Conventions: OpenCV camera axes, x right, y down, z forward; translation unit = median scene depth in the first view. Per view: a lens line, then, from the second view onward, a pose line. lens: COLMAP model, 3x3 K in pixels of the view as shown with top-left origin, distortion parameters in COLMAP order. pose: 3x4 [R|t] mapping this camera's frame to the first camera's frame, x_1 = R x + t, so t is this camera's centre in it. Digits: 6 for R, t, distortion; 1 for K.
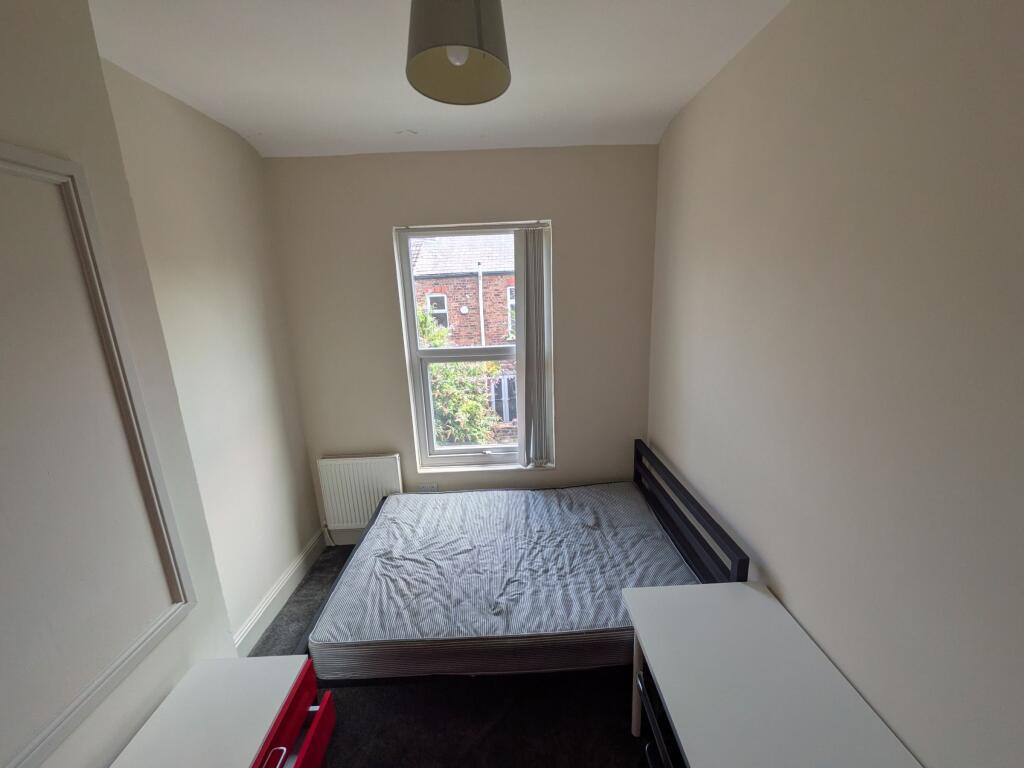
lens RADIAL K [[404.3, 0, 513.1], [0, 404.3, 382.6], [0, 0, 1]] dist [0.000436, 0.000056]
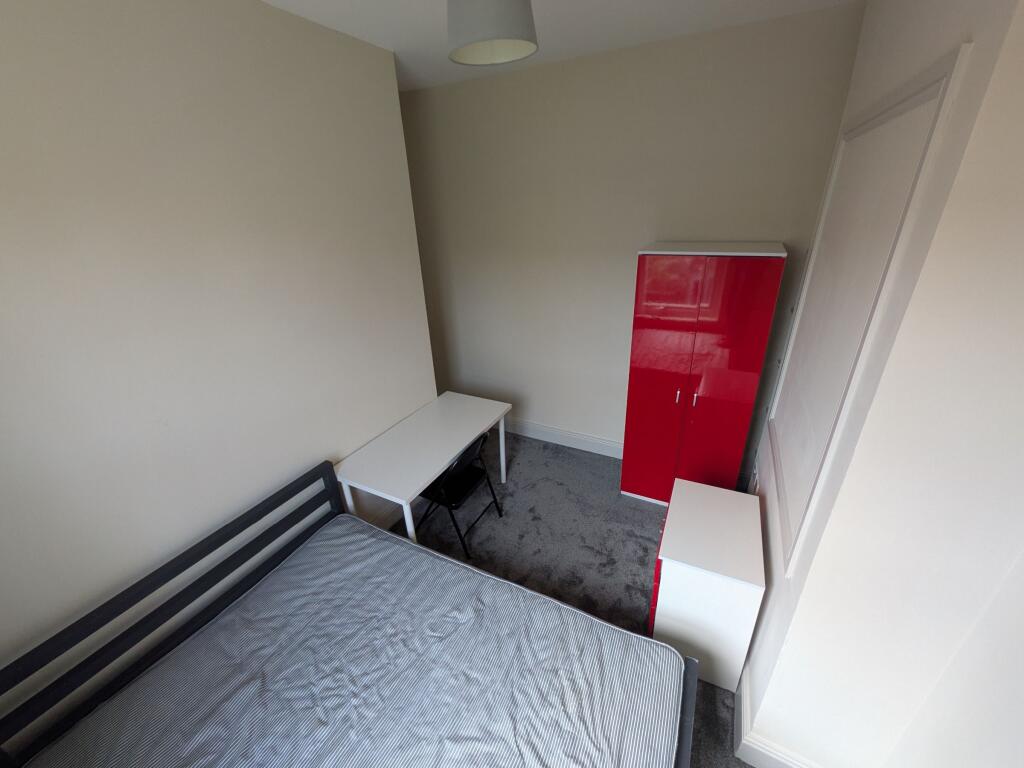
lens RADIAL K [[404.3, 0, 512.8], [0, 404.3, 384.3], [0, 0, 1]] dist [0.000436, 0.000056]
pose [[-0.878361, -0.140793, 0.456793, -0.418671], [0.170019, 0.801118, 0.573849, -0.334718], [-0.446739, 0.581710, -0.679733, 1.181747]]
